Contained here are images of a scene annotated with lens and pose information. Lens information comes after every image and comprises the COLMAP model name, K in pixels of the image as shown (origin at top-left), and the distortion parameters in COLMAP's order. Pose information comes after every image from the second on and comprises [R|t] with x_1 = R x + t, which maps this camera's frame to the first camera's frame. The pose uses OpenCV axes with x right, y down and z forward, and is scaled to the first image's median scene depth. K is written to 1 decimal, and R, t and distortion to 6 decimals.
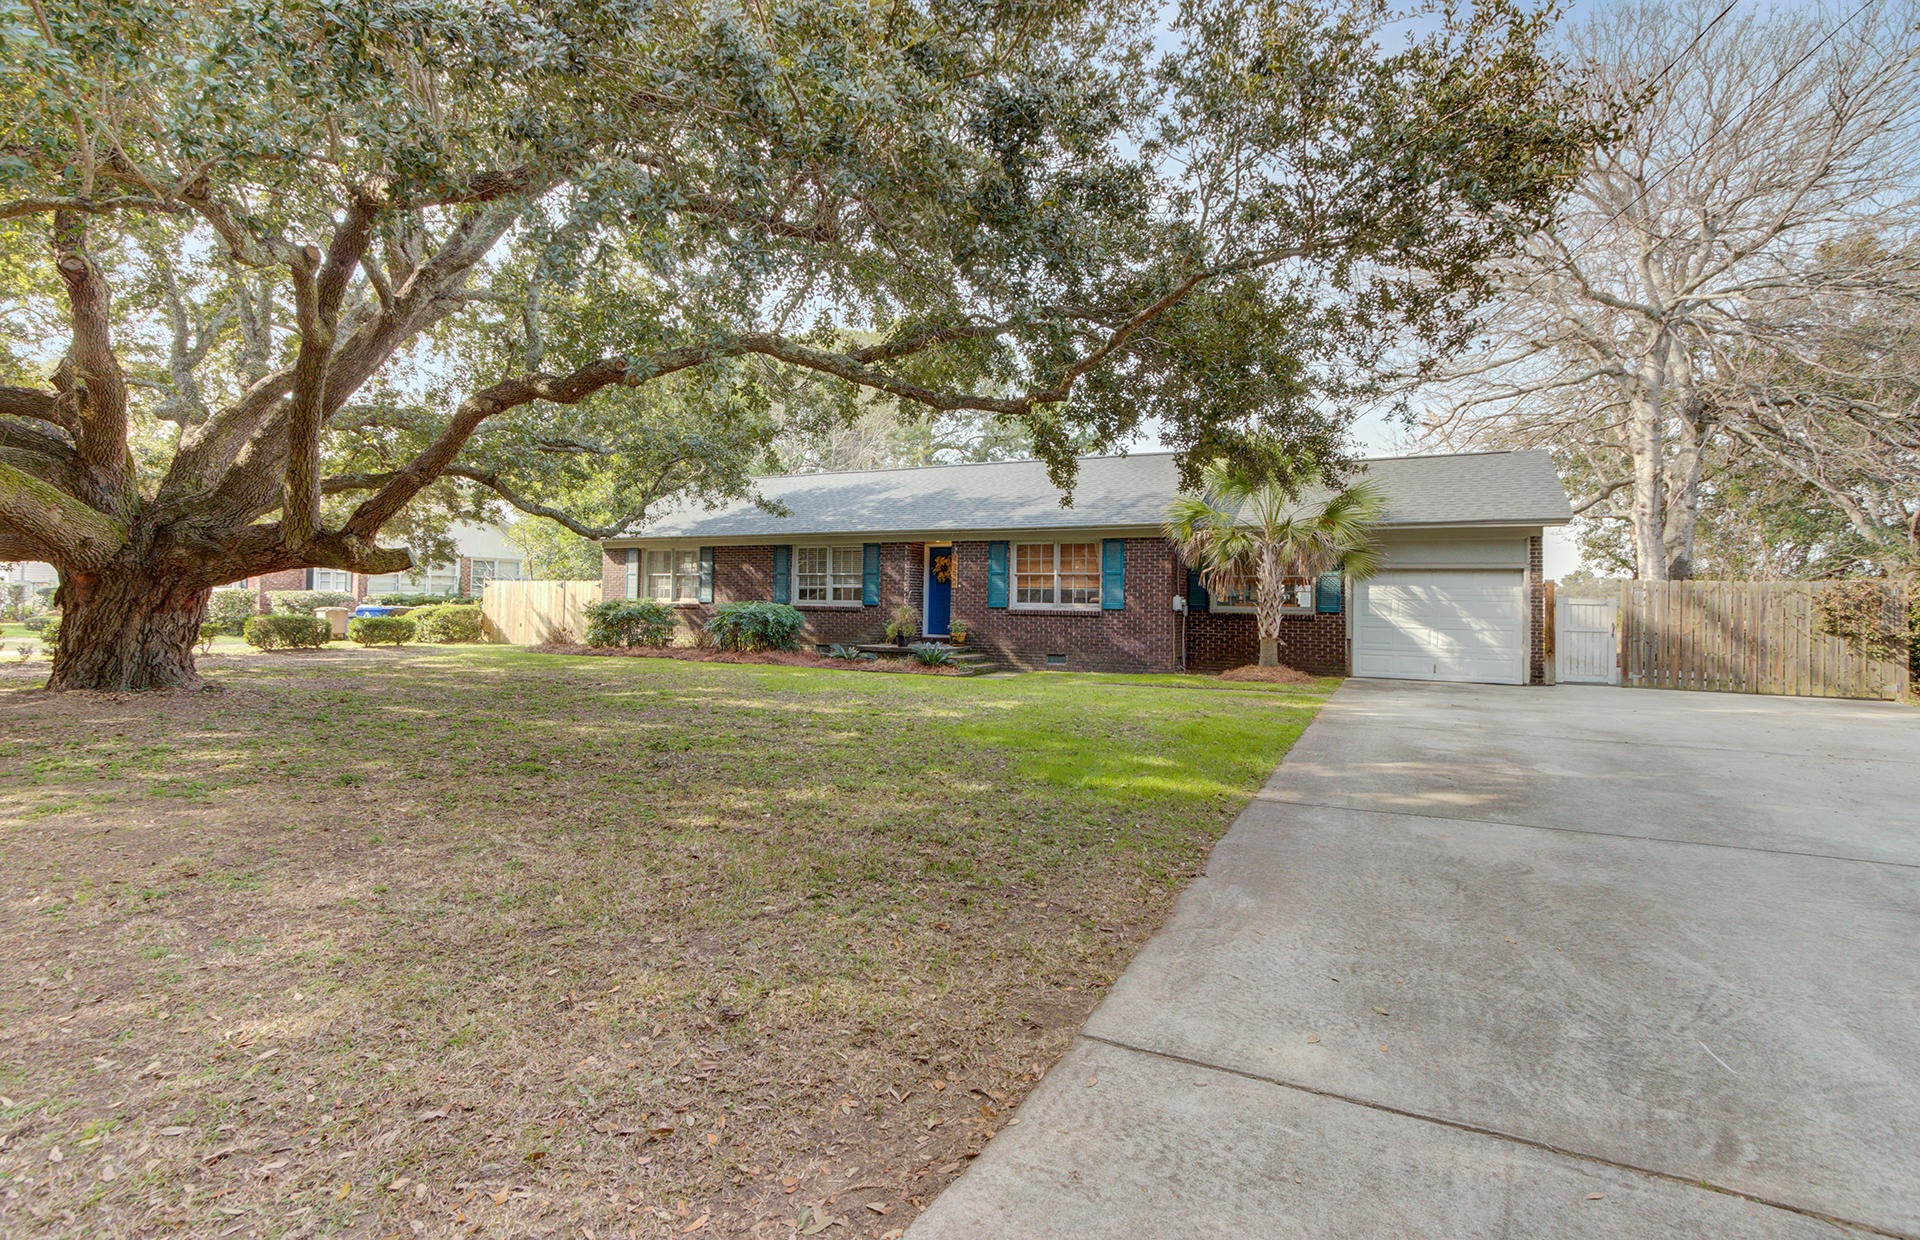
lens RADIAL K [[927.0, 0, 928.6], [0, 927.0, 586.8], [0, 0, 1]] dist [0.001074, 0.000347]
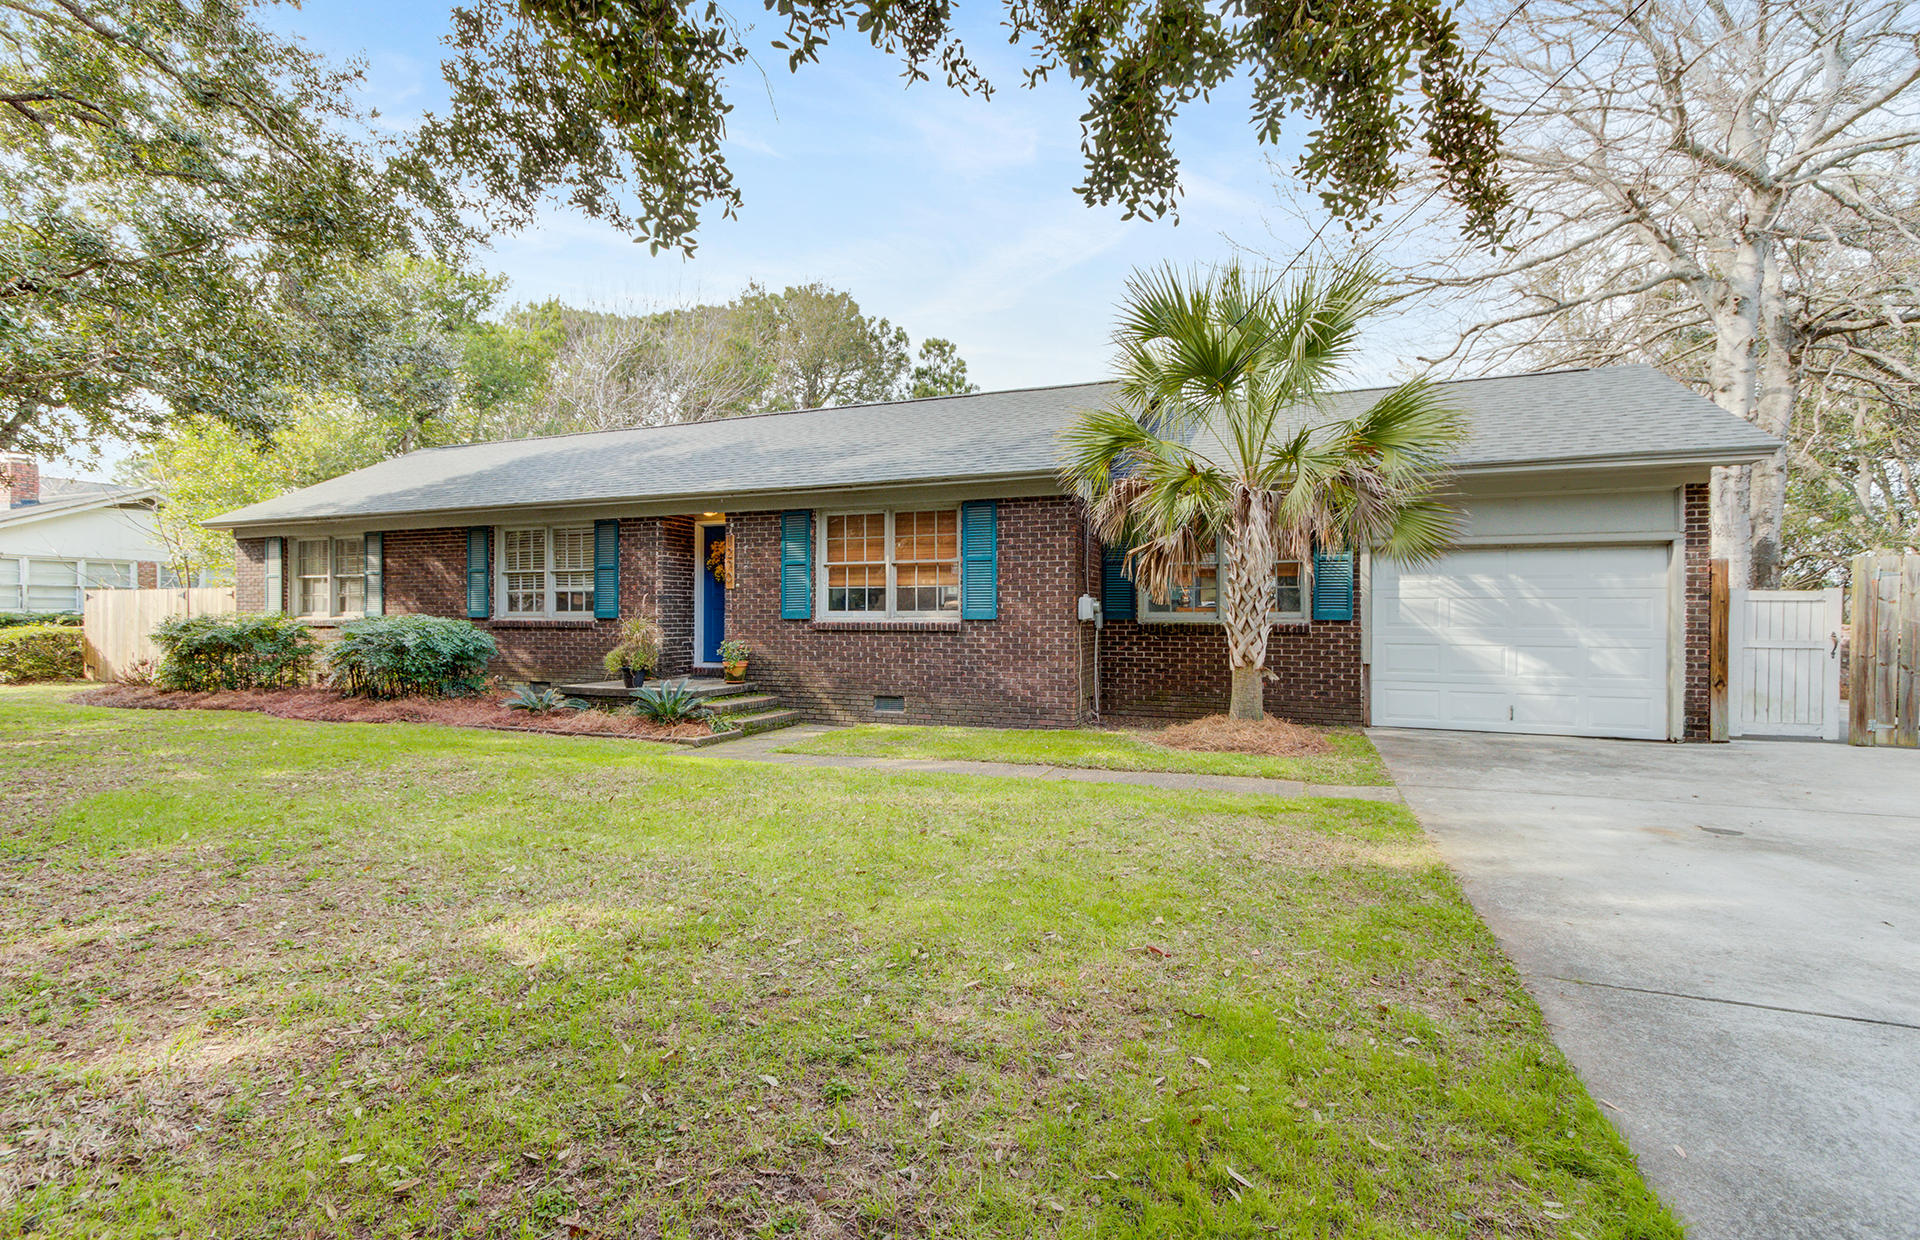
lens RADIAL K [[877.2, 0, 937.1], [0, 877.2, 620.1], [0, 0, 1]] dist [-0.000870, 0.000357]
pose [[0.995911, -0.012764, 0.089430, 0.117239], [0.010903, 0.999714, 0.021270, 0.011857], [-0.089676, -0.020208, 0.995766, 0.427815]]
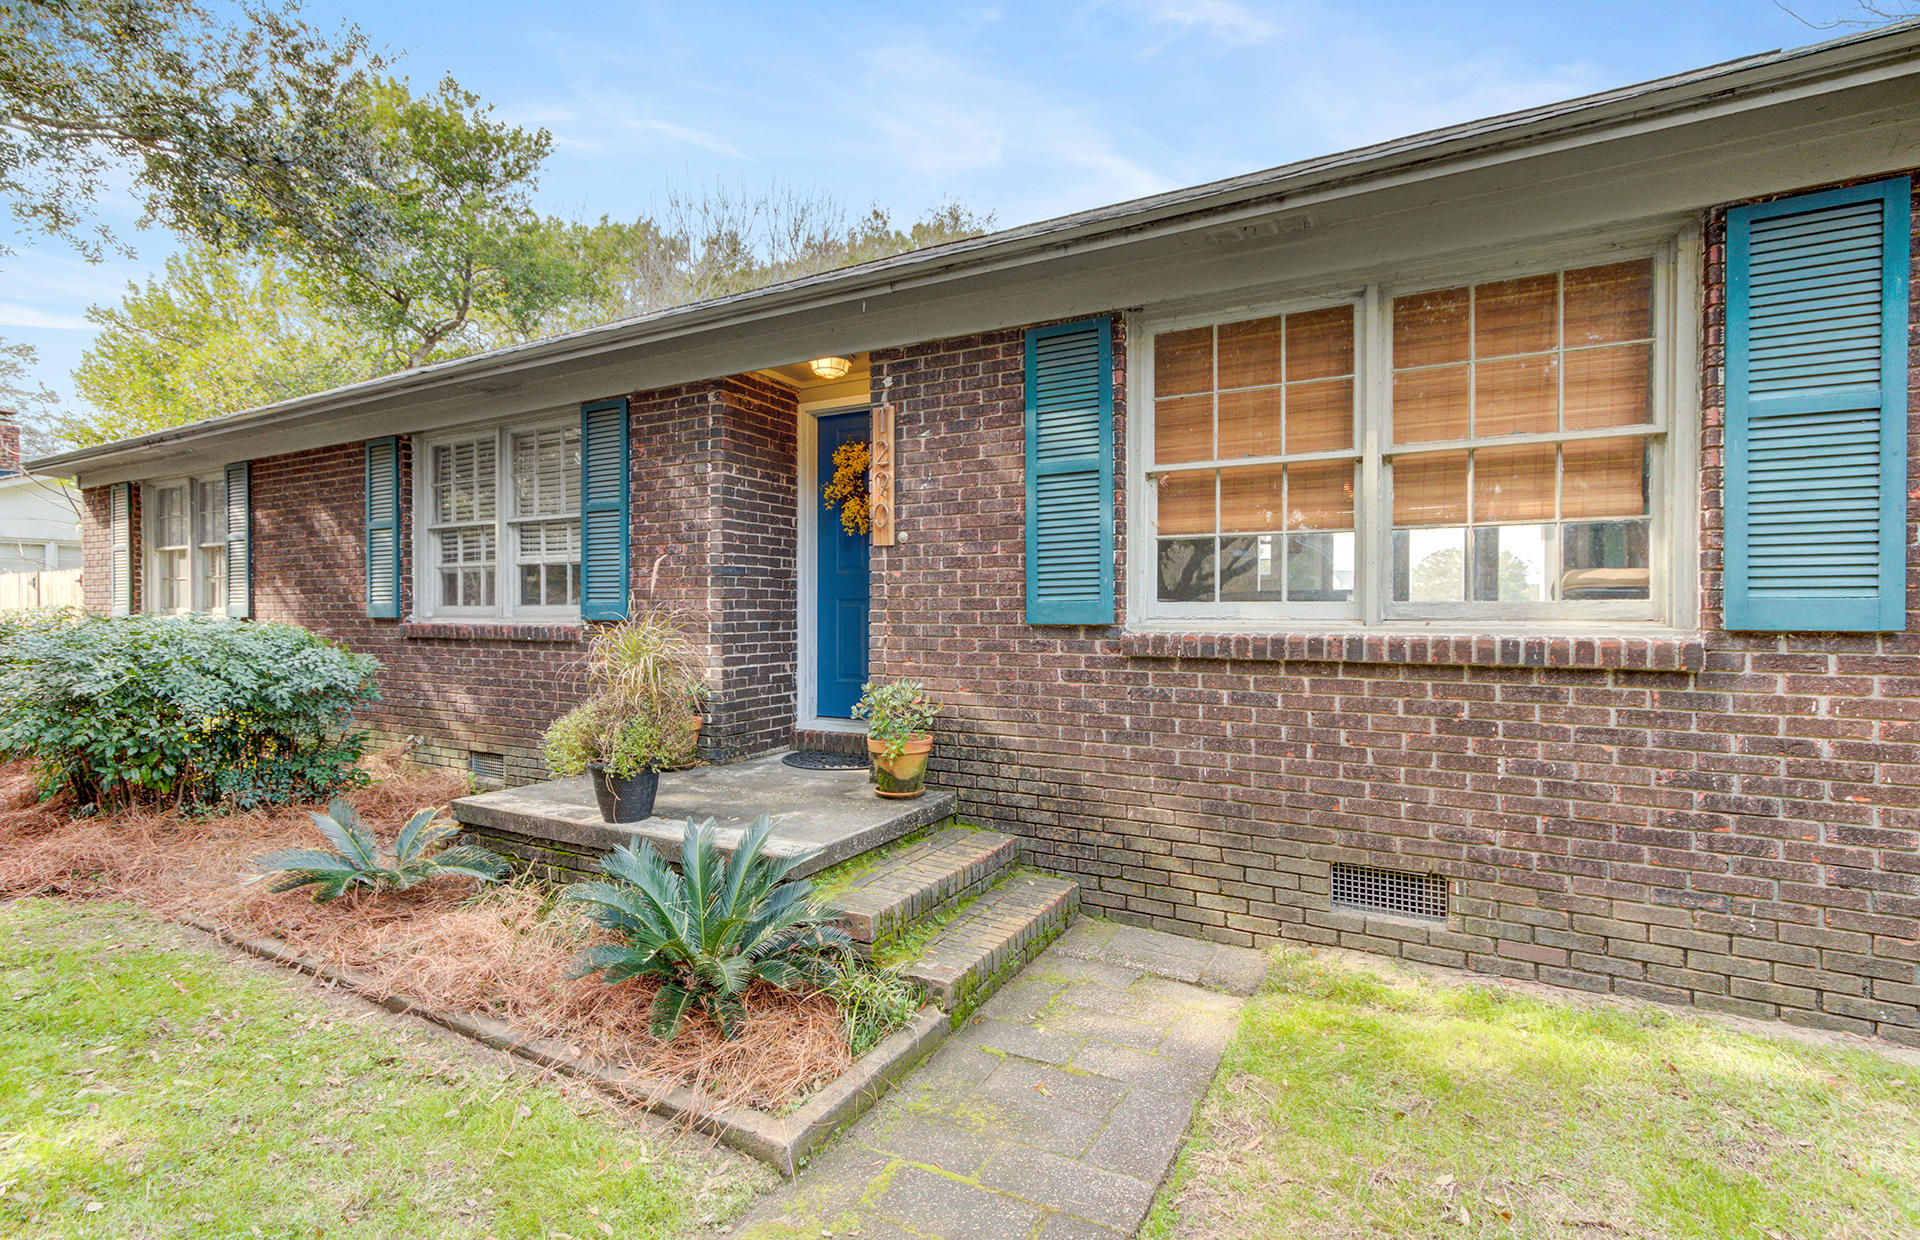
lens RADIAL K [[877.2, 0, 937.1], [0, 877.2, 620.1], [0, 0, 1]] dist [-0.000870, 0.000357]
pose [[0.999102, -0.015821, -0.039312, 0.052394], [0.016998, 0.999412, 0.029770, 0.014647], [0.038818, -0.030412, 0.998783, 0.810021]]
